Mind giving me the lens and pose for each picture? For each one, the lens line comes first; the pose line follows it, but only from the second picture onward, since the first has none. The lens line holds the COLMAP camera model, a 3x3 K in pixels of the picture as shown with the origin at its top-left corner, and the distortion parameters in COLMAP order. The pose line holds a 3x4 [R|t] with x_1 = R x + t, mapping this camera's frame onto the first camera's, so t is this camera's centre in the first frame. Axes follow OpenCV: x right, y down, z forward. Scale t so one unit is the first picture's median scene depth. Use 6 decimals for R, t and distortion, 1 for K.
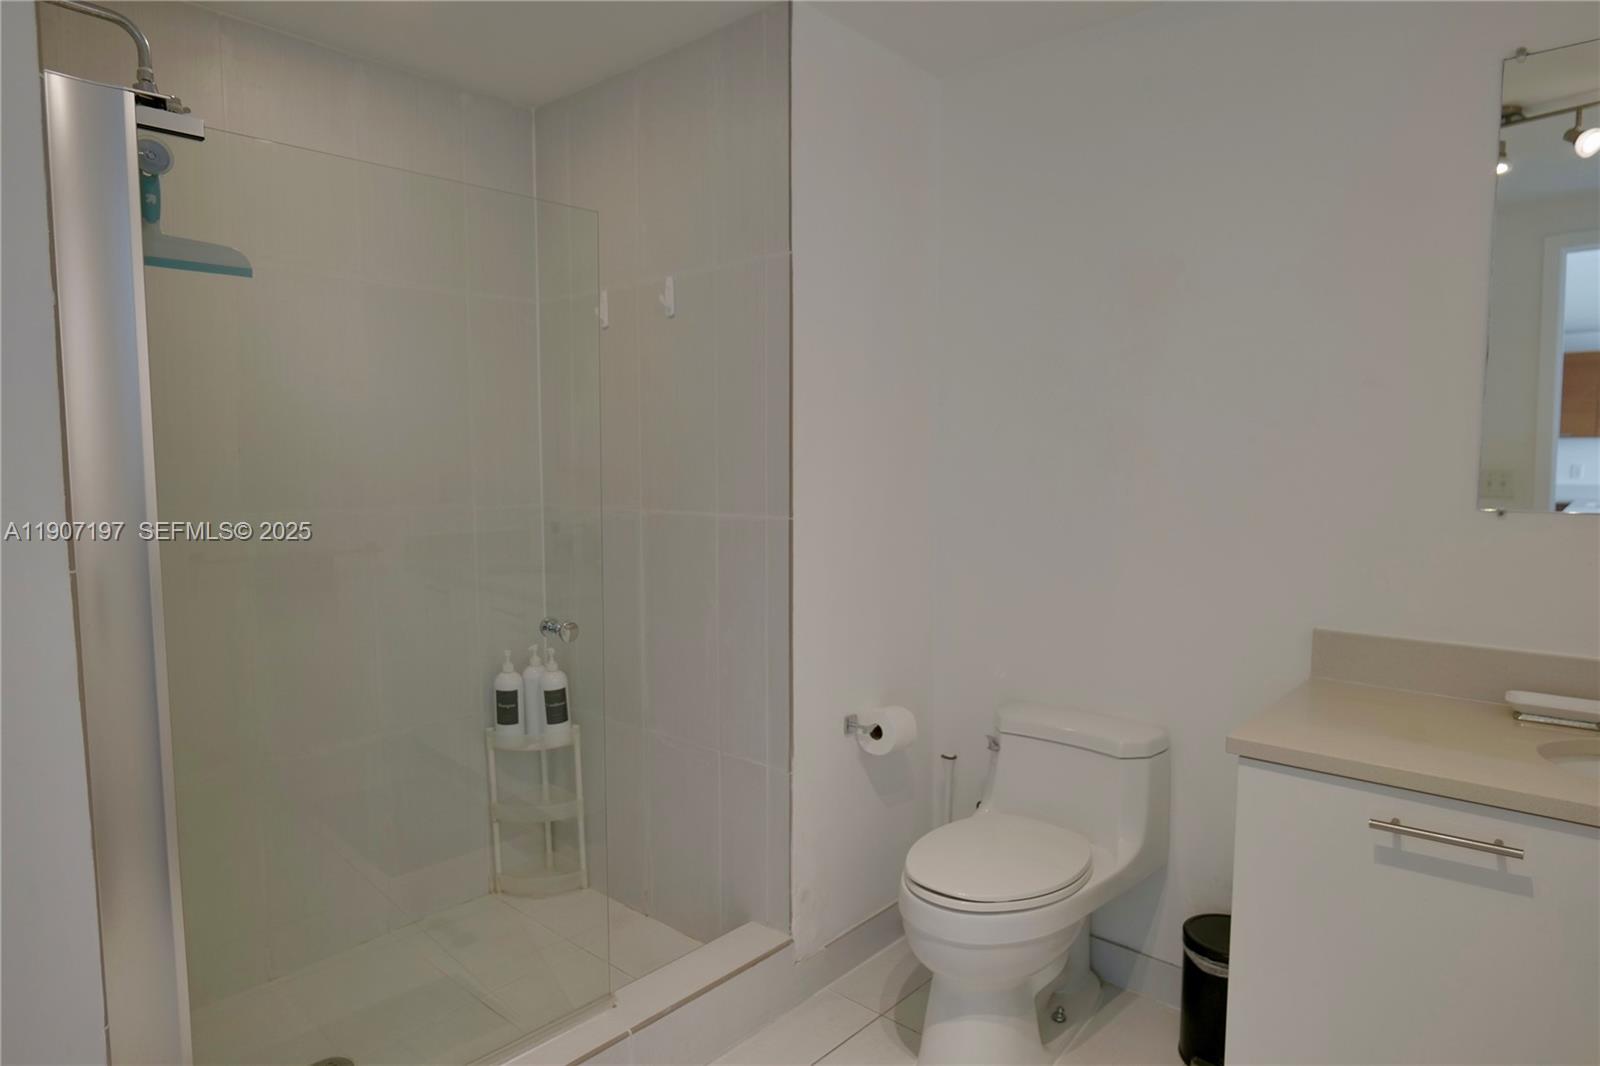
lens RADIAL K [[940.3, 0, 787.9], [0, 940.3, 527.8], [0, 0, 1]] dist [-0.024194, 0.013608]
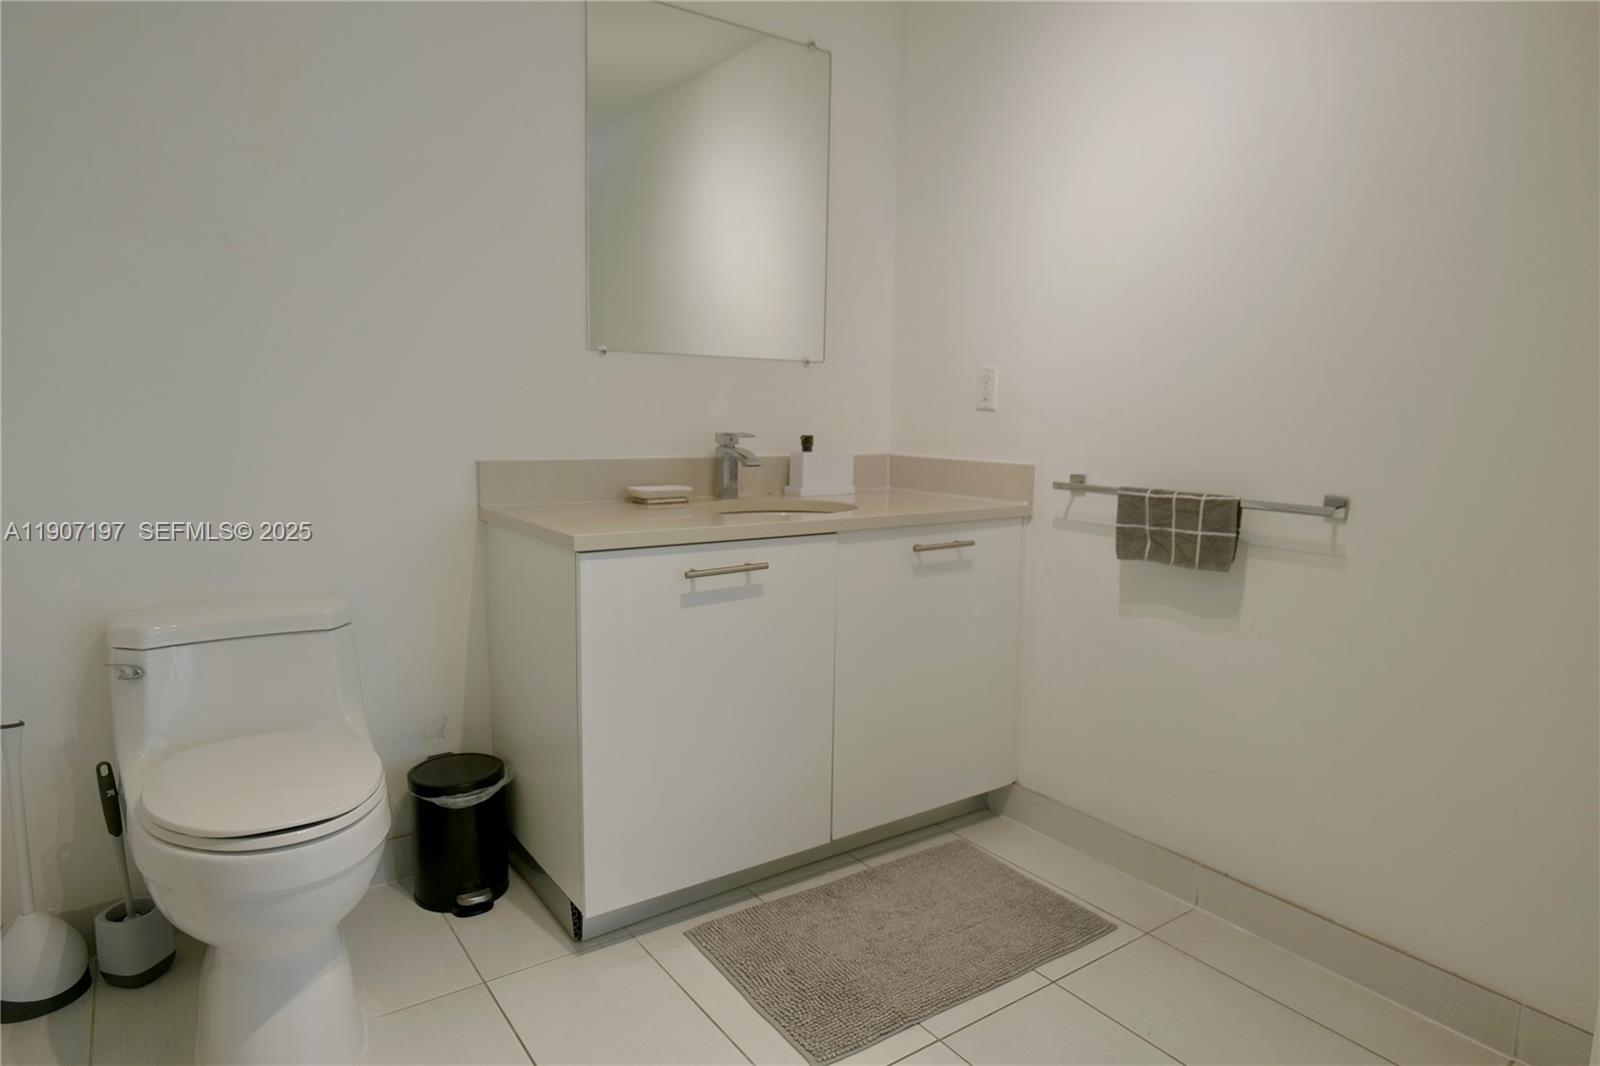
lens RADIAL K [[940.3, 0, 801.3], [0, 940.3, 545.2], [0, 0, 1]] dist [-0.024194, 0.013608]
pose [[0.231562, -0.135154, 0.963386, -0.320180], [0.062738, 0.990315, 0.123852, 0.078644], [-0.970795, 0.031761, 0.237799, 0.326080]]
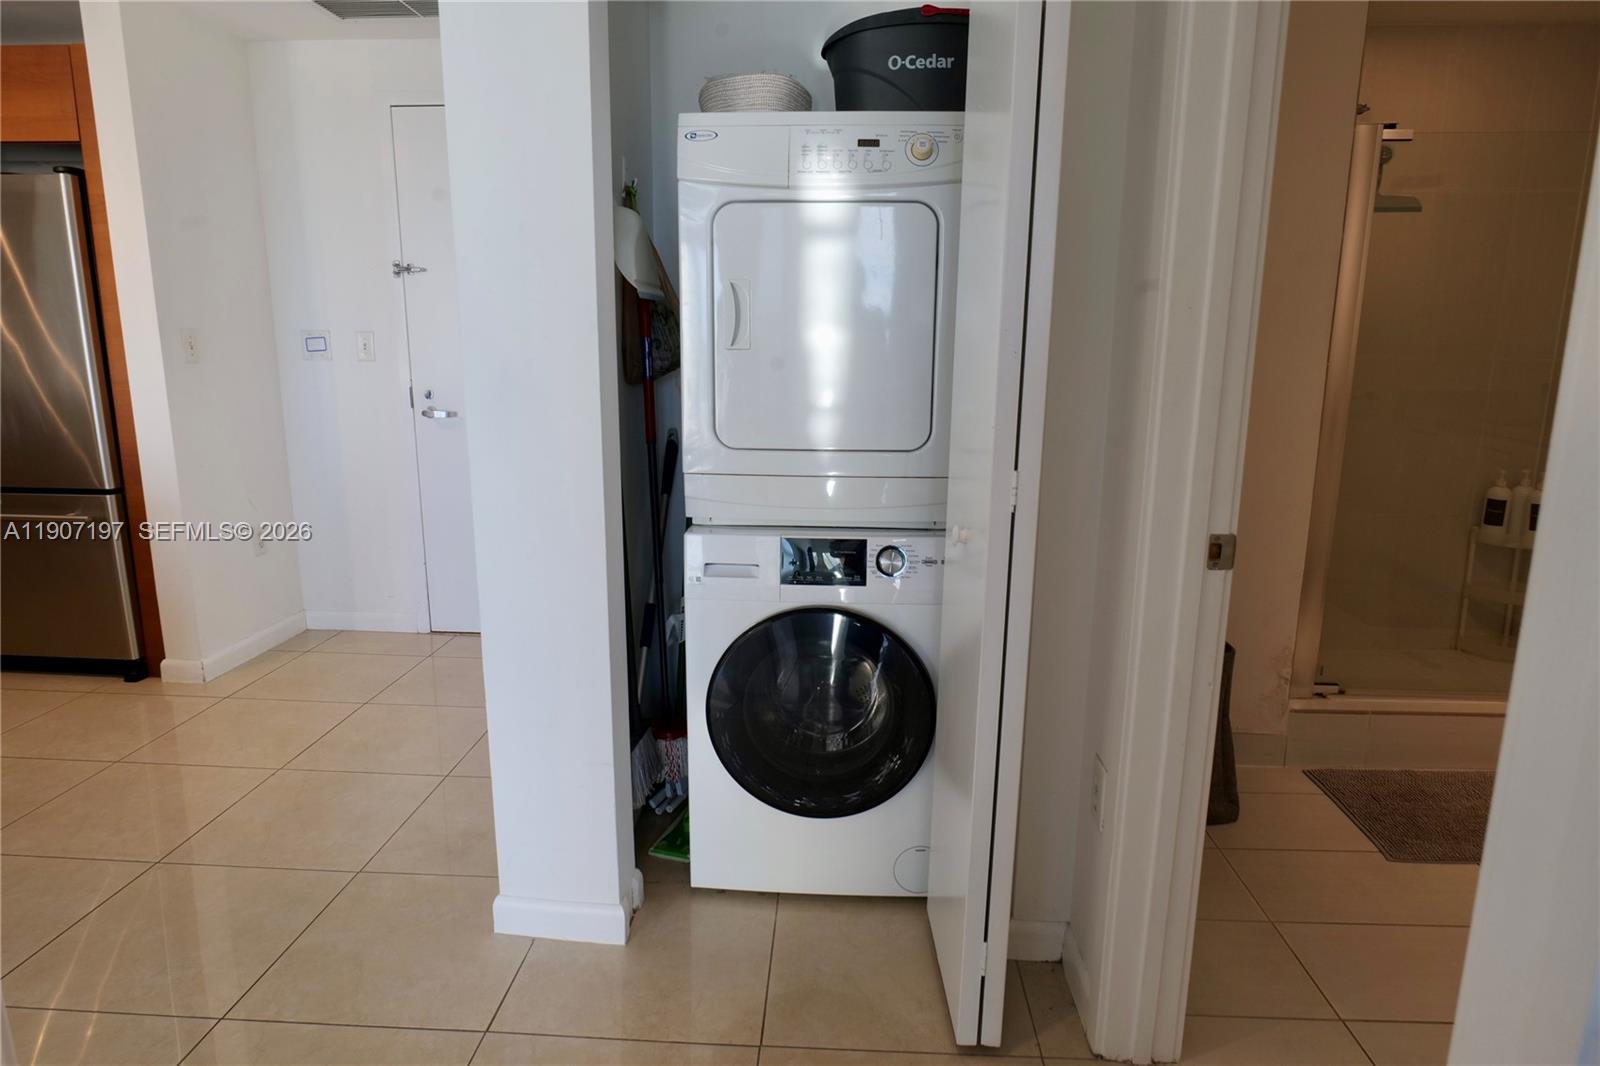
lens RADIAL K [[940.3, 0, 799.3], [0, 940.3, 534.9], [0, 0, 1]] dist [-0.024194, 0.013608]
pose [[0.642048, 0.166074, -0.748461, 0.067005], [-0.068732, 0.984794, 0.159553, 0.085607], [0.763577, -0.050998, 0.643700, -0.655845]]
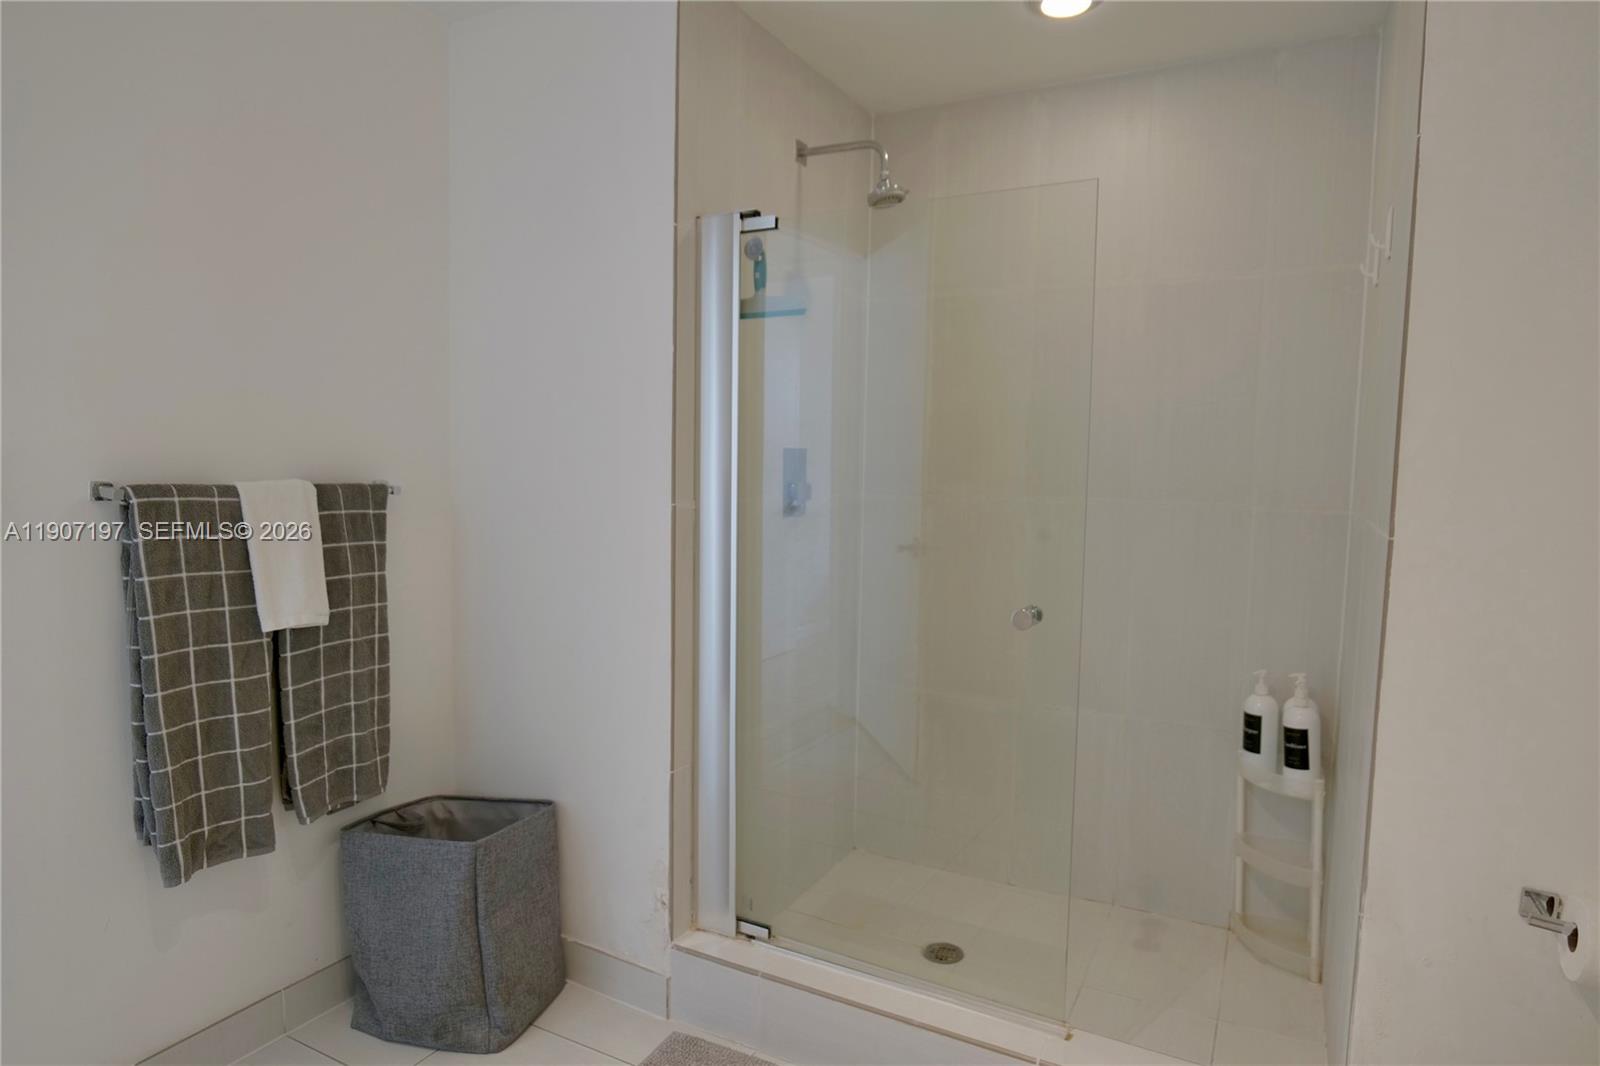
lens RADIAL K [[940.3, 0, 801.9], [0, 940.3, 538.5], [0, 0, 1]] dist [-0.024194, 0.013608]
pose [[0.233650, 0.087961, -0.968334, 0.478703], [-0.090386, 0.993552, 0.068443, -0.015096], [0.968111, 0.071532, 0.240094, 0.385869]]
